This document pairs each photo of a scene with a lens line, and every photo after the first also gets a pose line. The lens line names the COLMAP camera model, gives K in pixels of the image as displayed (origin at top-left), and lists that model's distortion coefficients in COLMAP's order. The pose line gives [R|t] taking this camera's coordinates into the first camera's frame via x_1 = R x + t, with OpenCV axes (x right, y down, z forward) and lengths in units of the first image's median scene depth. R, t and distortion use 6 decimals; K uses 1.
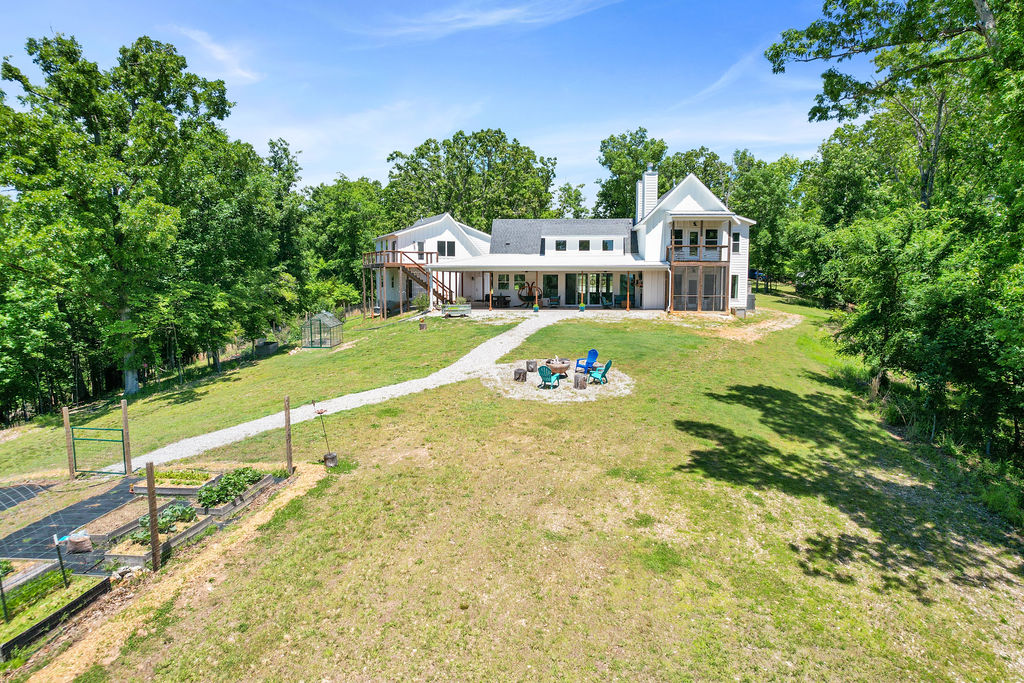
lens RADIAL K [[650.0, 0, 508.9], [0, 650.0, 343.7], [0, 0, 1]] dist [-0.076899, 0.062232]
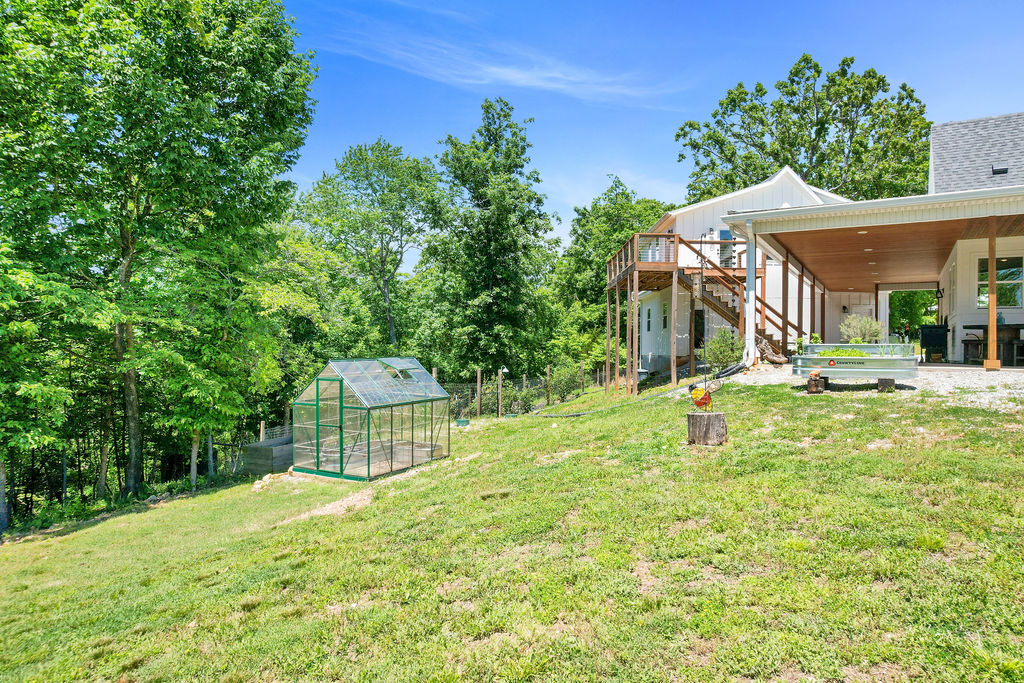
lens RADIAL K [[635.6, 0, 533.2], [0, 635.6, 341.9], [0, 0, 1]] dist [-0.001647, -0.000701]
pose [[0.905013, 0.003128, -0.425372, -0.087464], [-0.054214, 0.992666, -0.108046, -0.025431], [0.421915, 0.120845, 0.898546, 0.705271]]
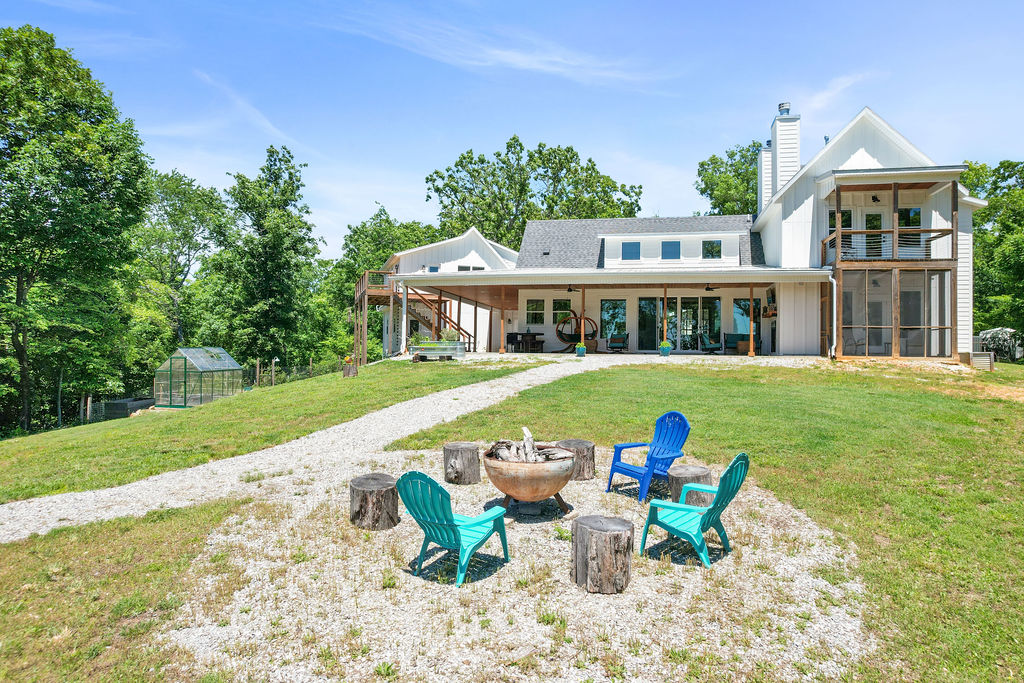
lens RADIAL K [[650.0, 0, 508.9], [0, 650.0, 343.7], [0, 0, 1]] dist [-0.076899, 0.062232]
pose [[0.988936, 0.010912, -0.147940, 0.062759], [-0.029057, 0.992220, -0.121056, 0.009675], [0.145468, 0.124016, 0.981560, 0.441070]]
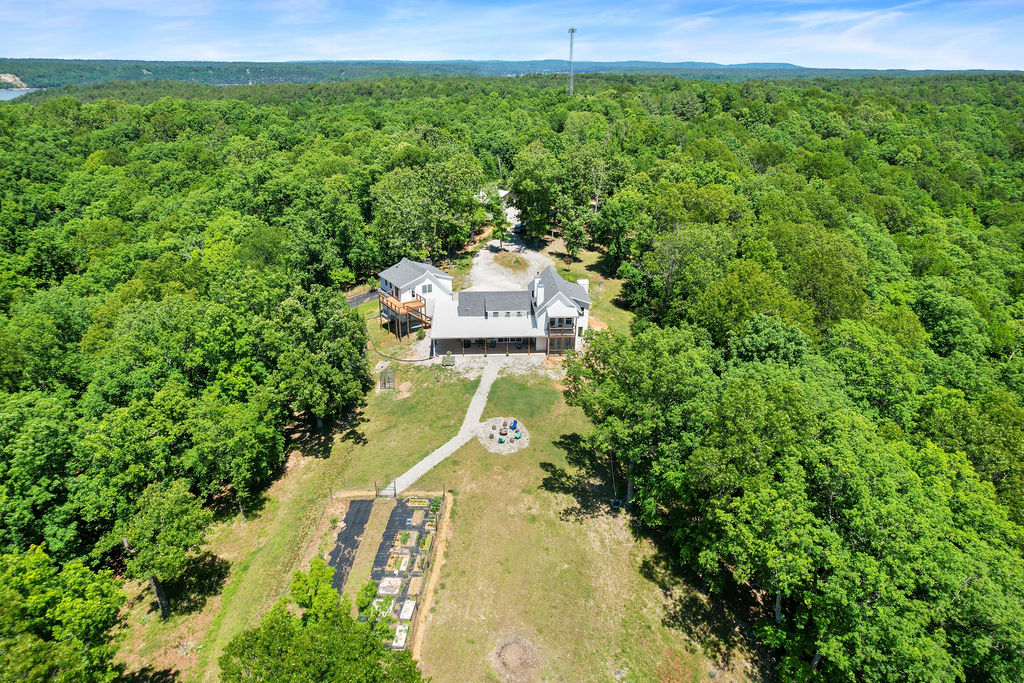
lens RADIAL K [[650.0, 0, 508.9], [0, 650.0, 343.7], [0, 0, 1]] dist [-0.076899, 0.062232]
pose [[0.989281, -0.045943, 0.138610, -0.170689], [-0.000080, 0.949046, 0.315136, -0.745185], [-0.146025, -0.311769, 0.938870, -0.961014]]
